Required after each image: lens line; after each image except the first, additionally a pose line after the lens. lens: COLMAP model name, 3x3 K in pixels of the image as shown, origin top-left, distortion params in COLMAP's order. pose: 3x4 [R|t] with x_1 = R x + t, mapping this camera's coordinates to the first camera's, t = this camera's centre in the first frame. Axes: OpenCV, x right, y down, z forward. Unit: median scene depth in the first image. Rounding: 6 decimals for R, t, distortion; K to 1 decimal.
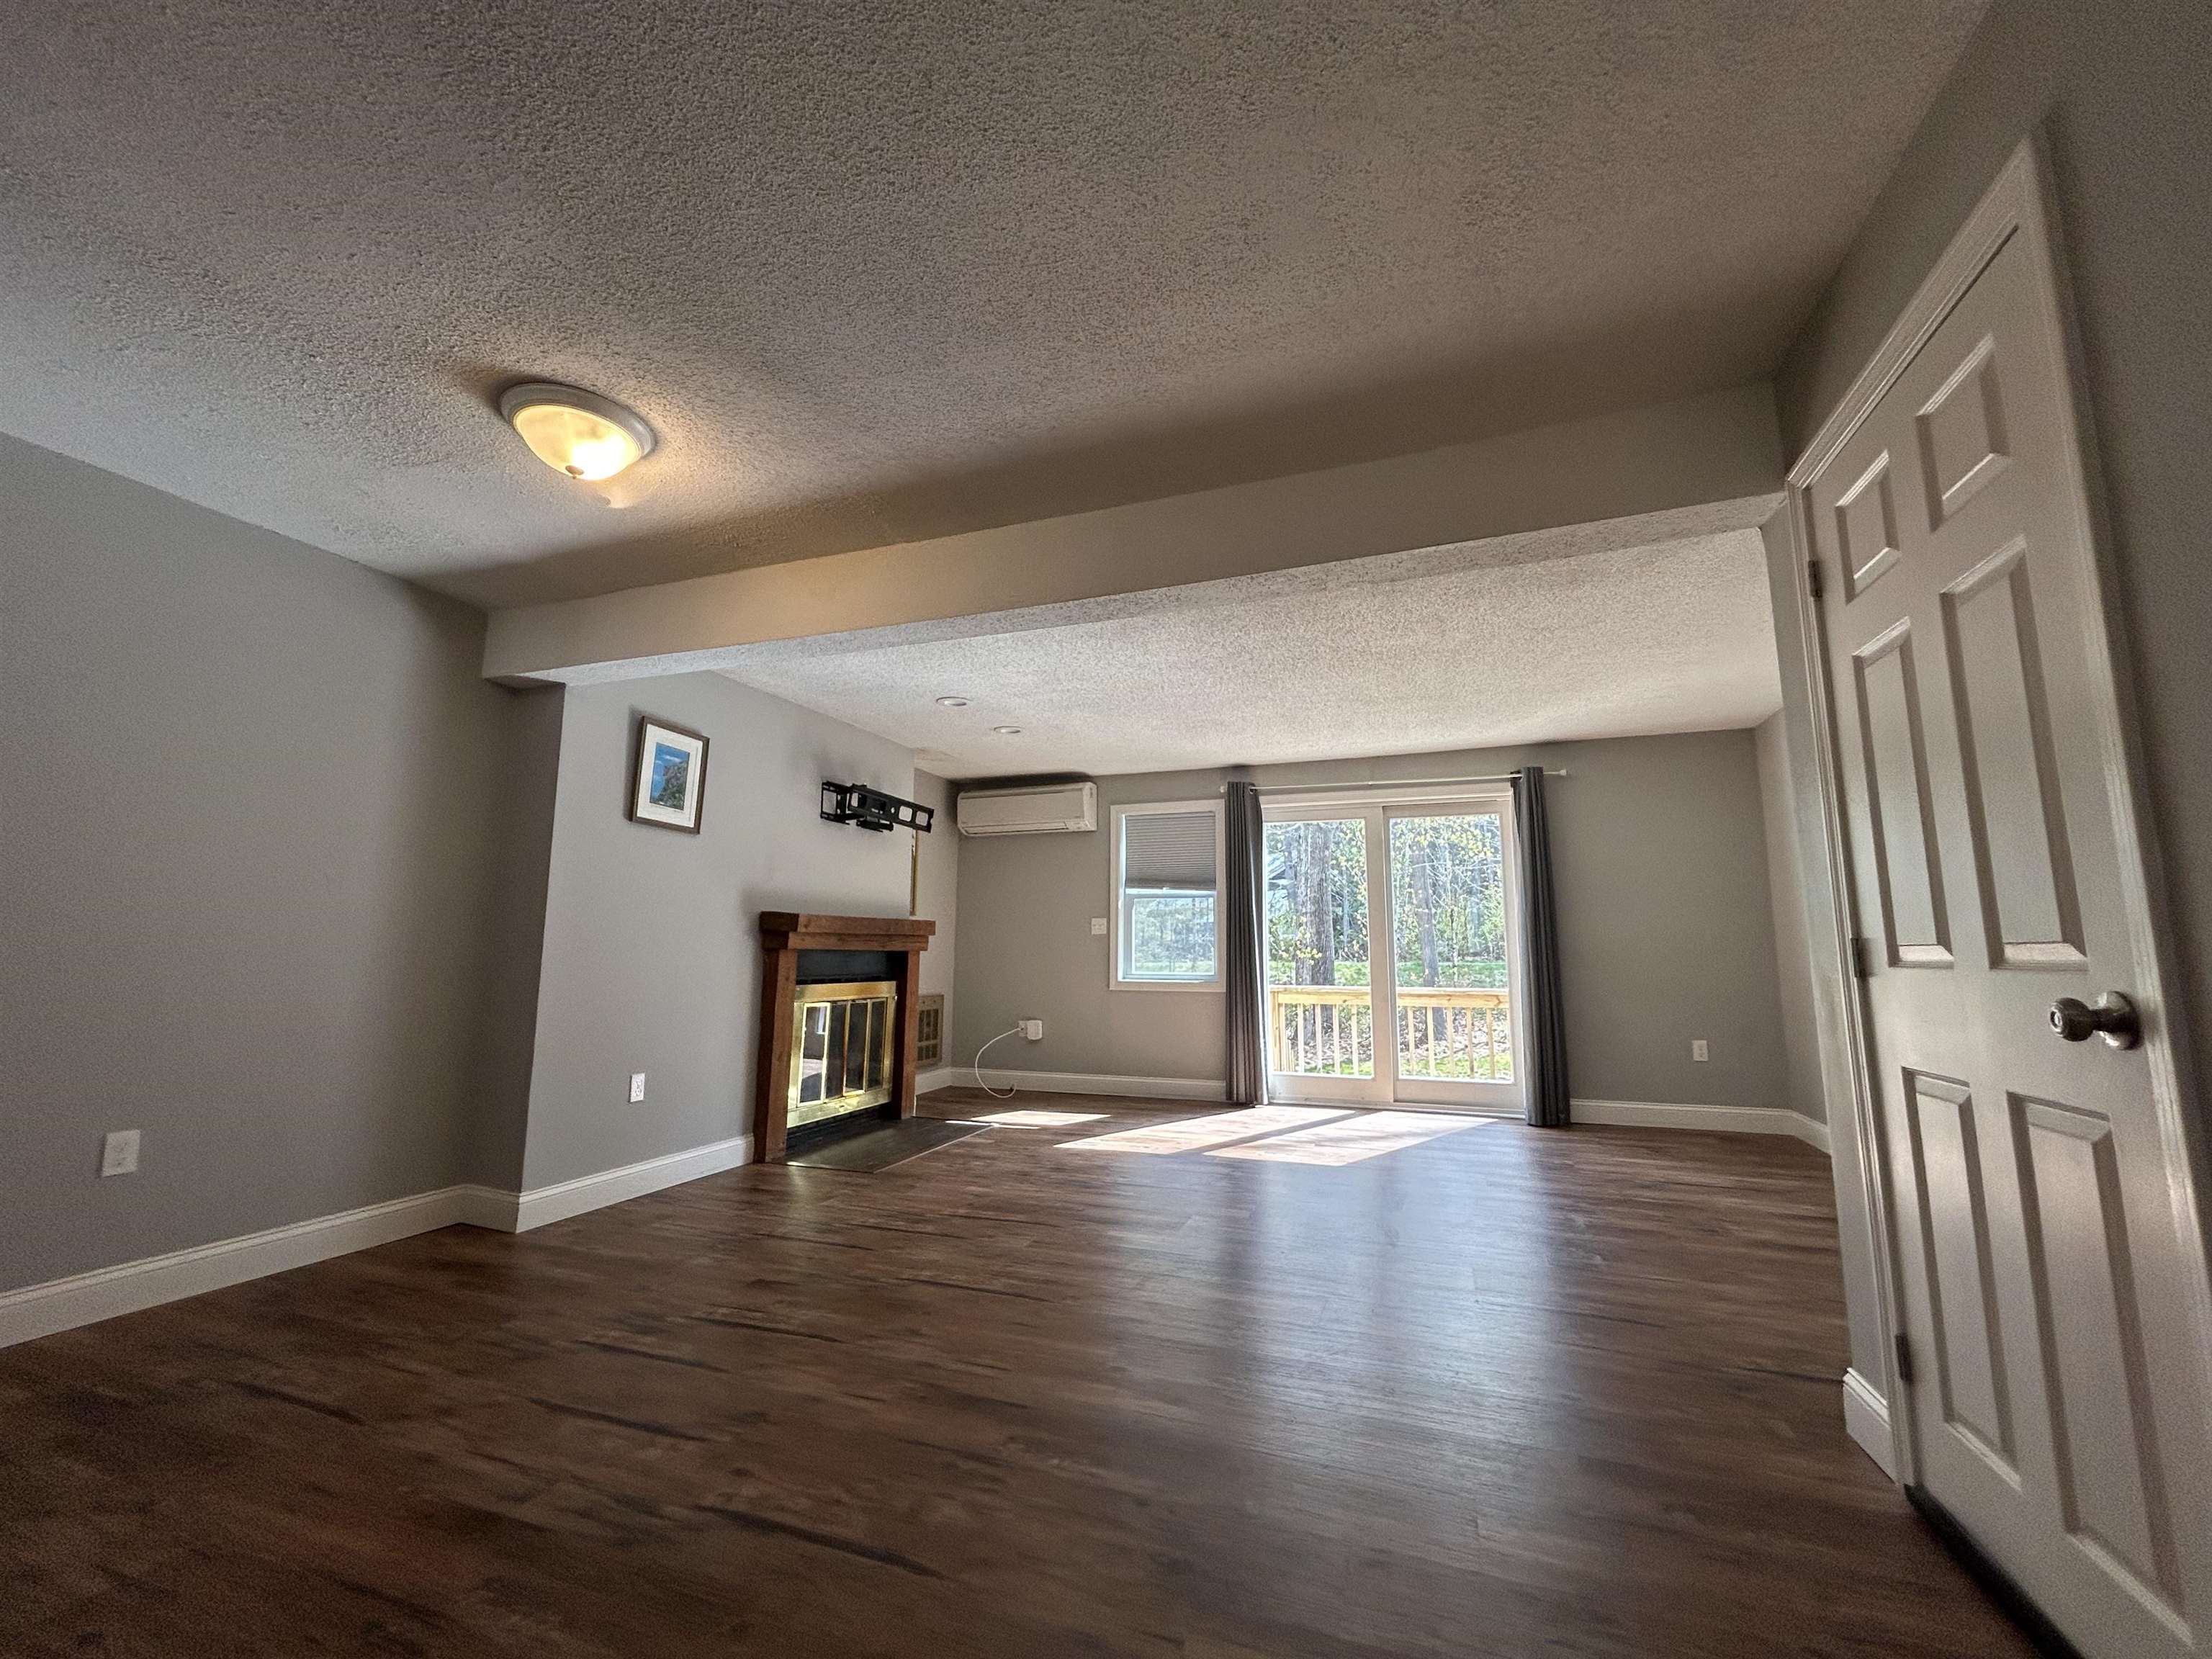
lens RADIAL K [[899.3, 0, 1120.5], [0, 899.3, 829.4], [0, 0, 1]] dist [-0.002542, 0.001220]
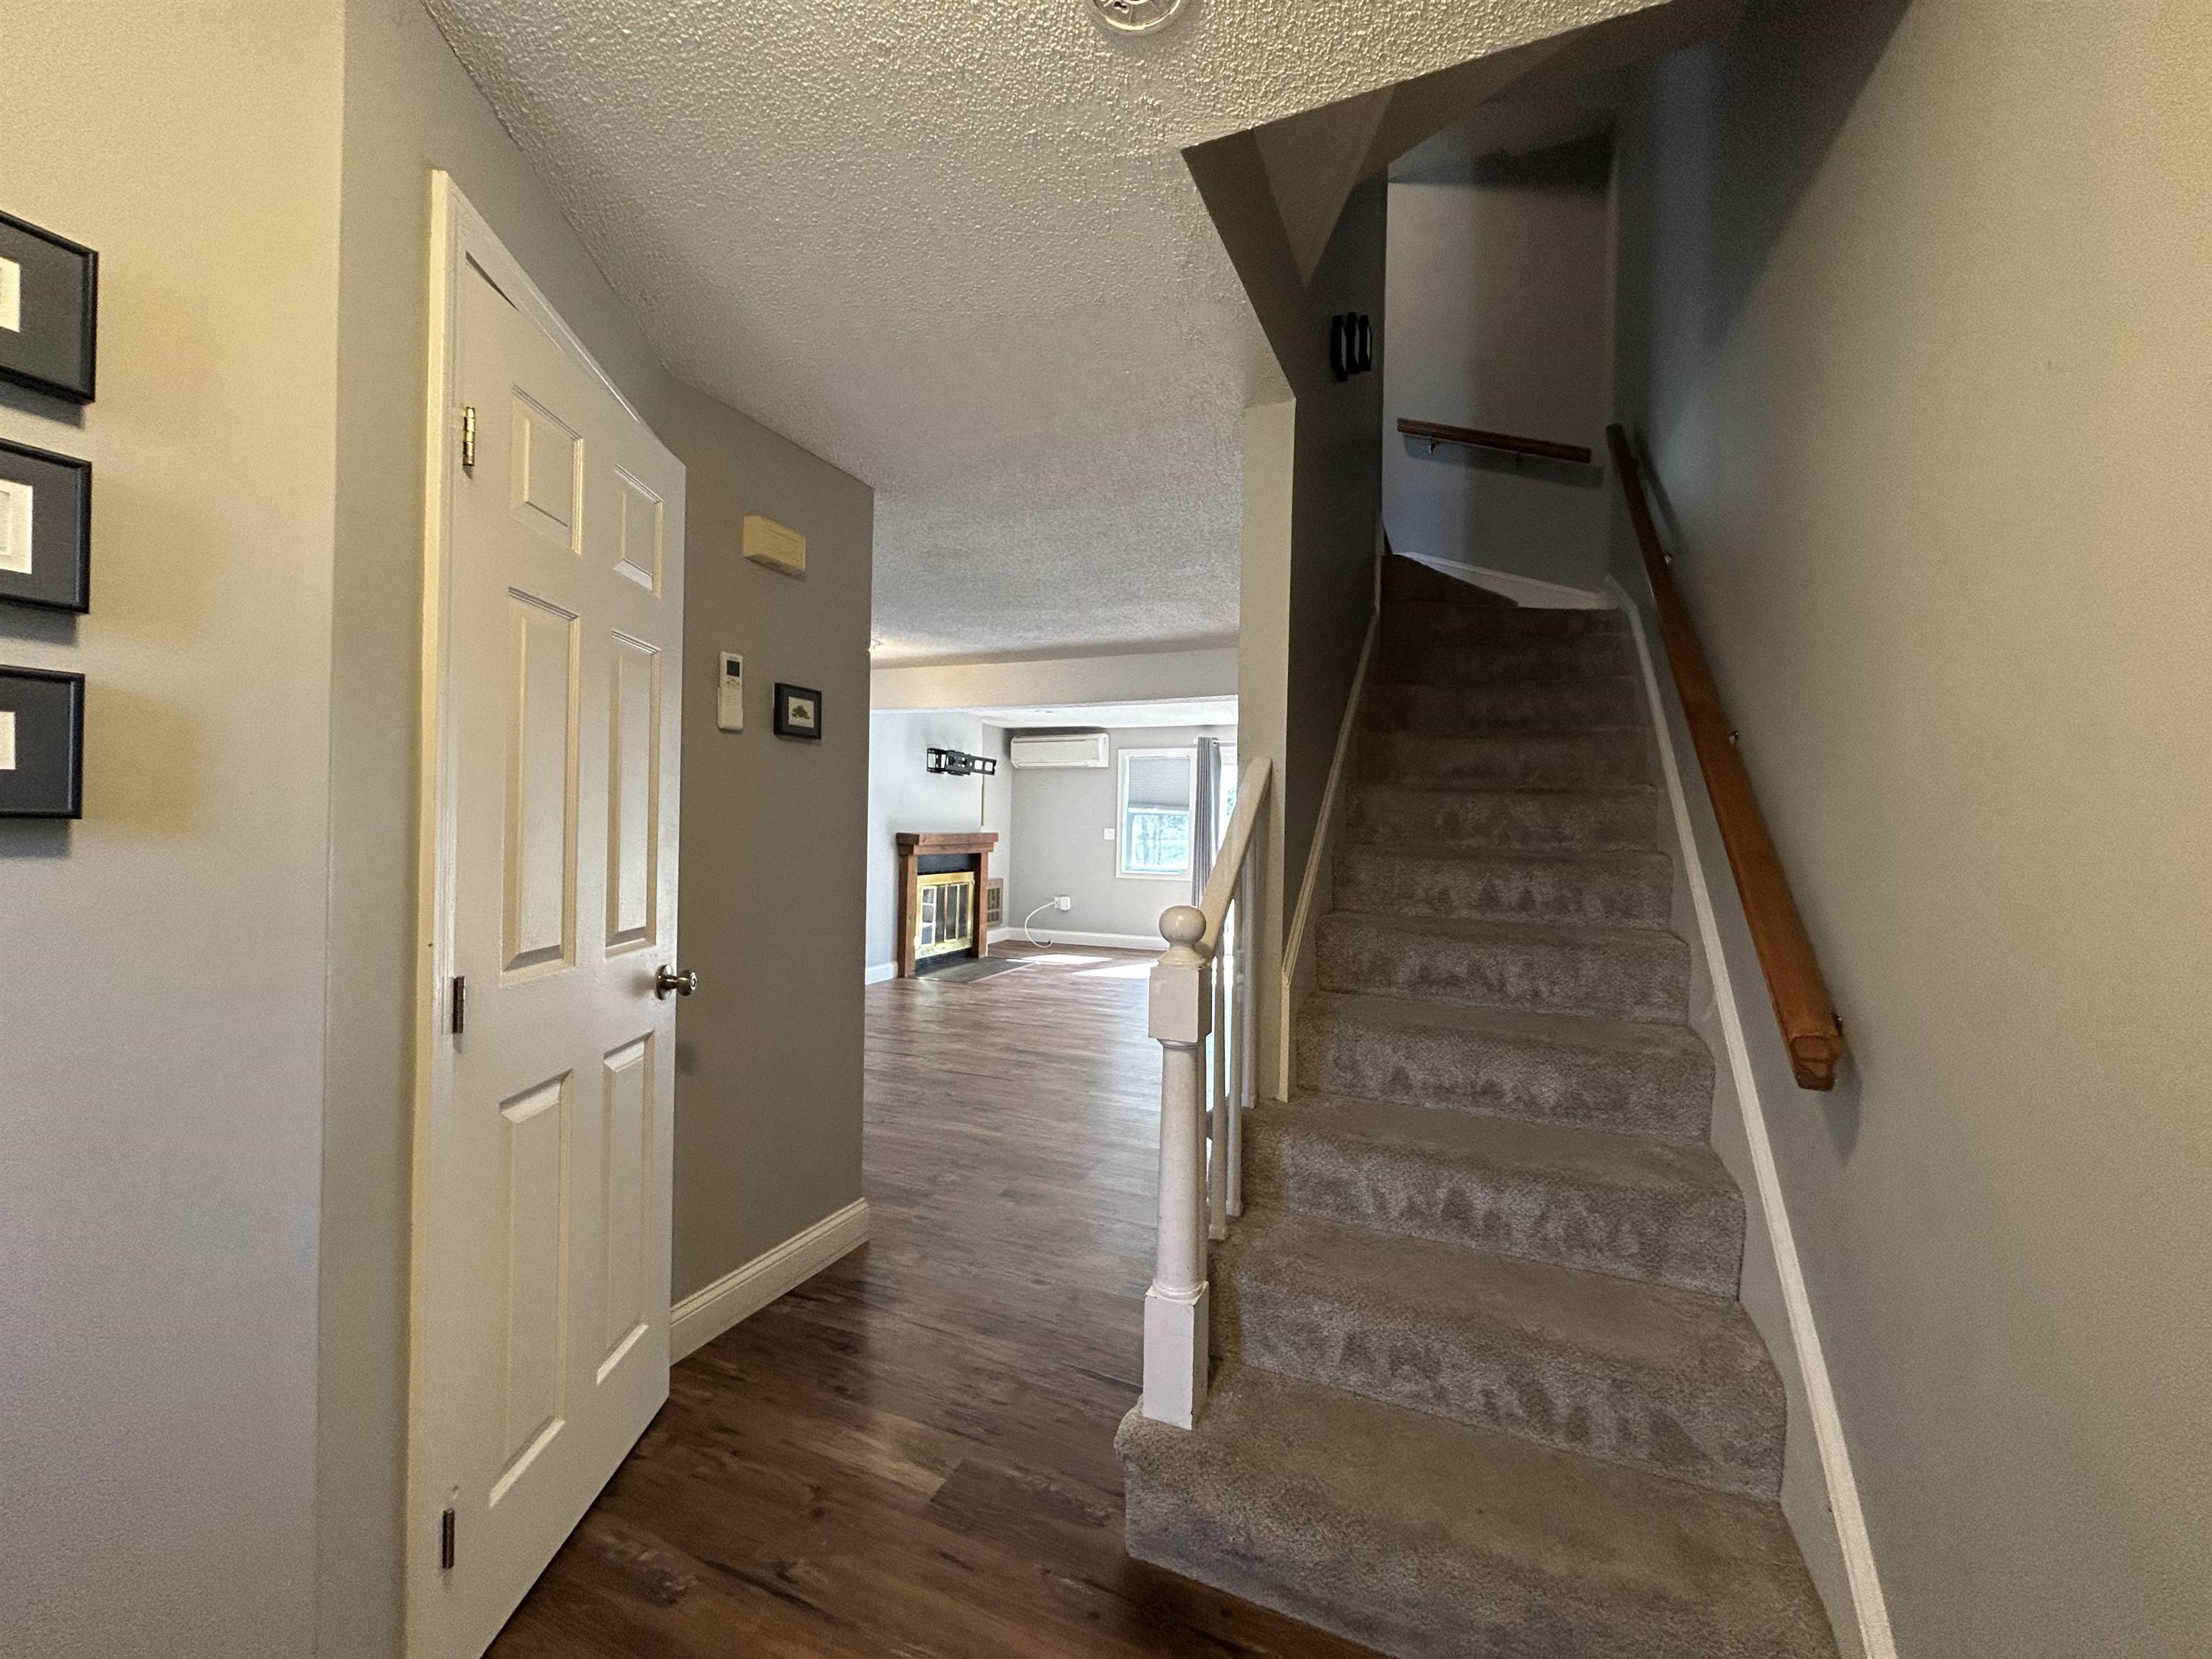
lens RADIAL K [[899.3, 0, 1100.4], [0, 899.3, 833.3], [0, 0, 1]] dist [-0.002542, 0.001220]
pose [[0.997187, 0.014033, -0.073626, 0.084343], [-0.003073, 0.989144, 0.146914, -0.130347], [0.074888, -0.146275, 0.986405, -0.522910]]
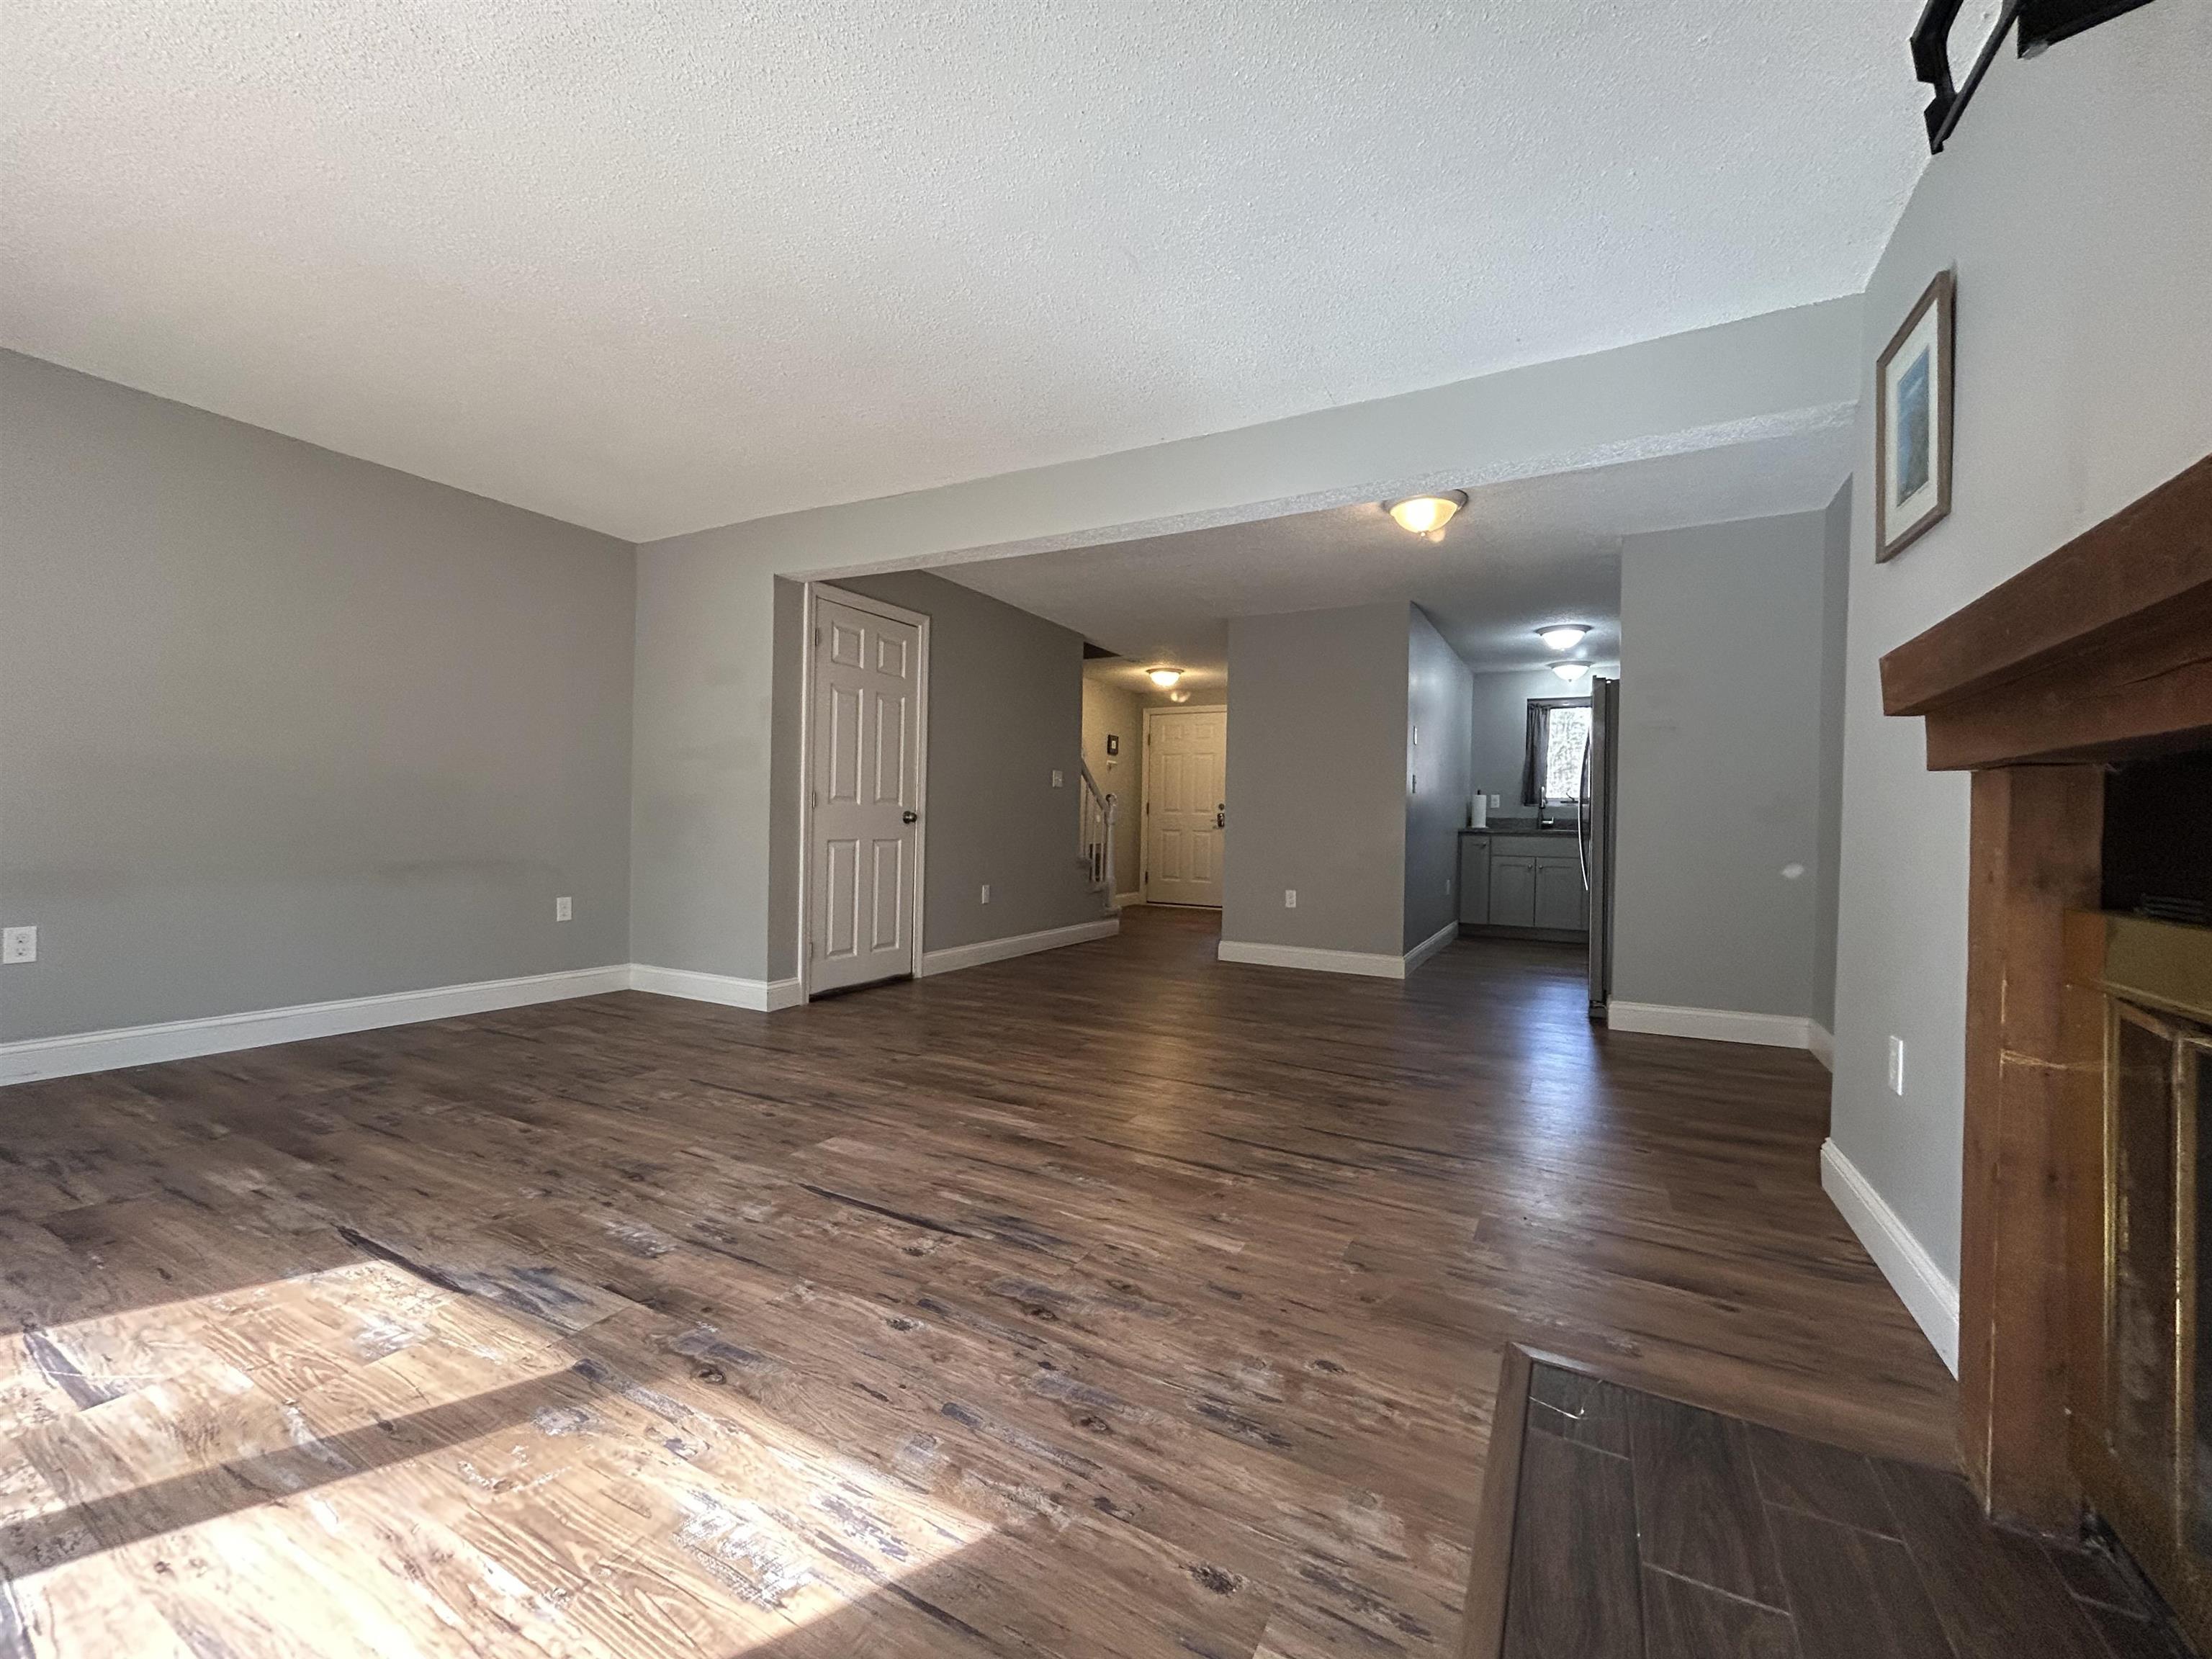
lens RADIAL K [[899.3, 0, 1100.8], [0, 899.3, 814.8], [0, 0, 1]] dist [-0.002542, 0.001220]
pose [[-0.986063, -0.028189, 0.163968, -0.122075], [-0.051893, 0.988486, -0.142135, 0.171209], [-0.158073, -0.148663, -0.976172, 1.112839]]
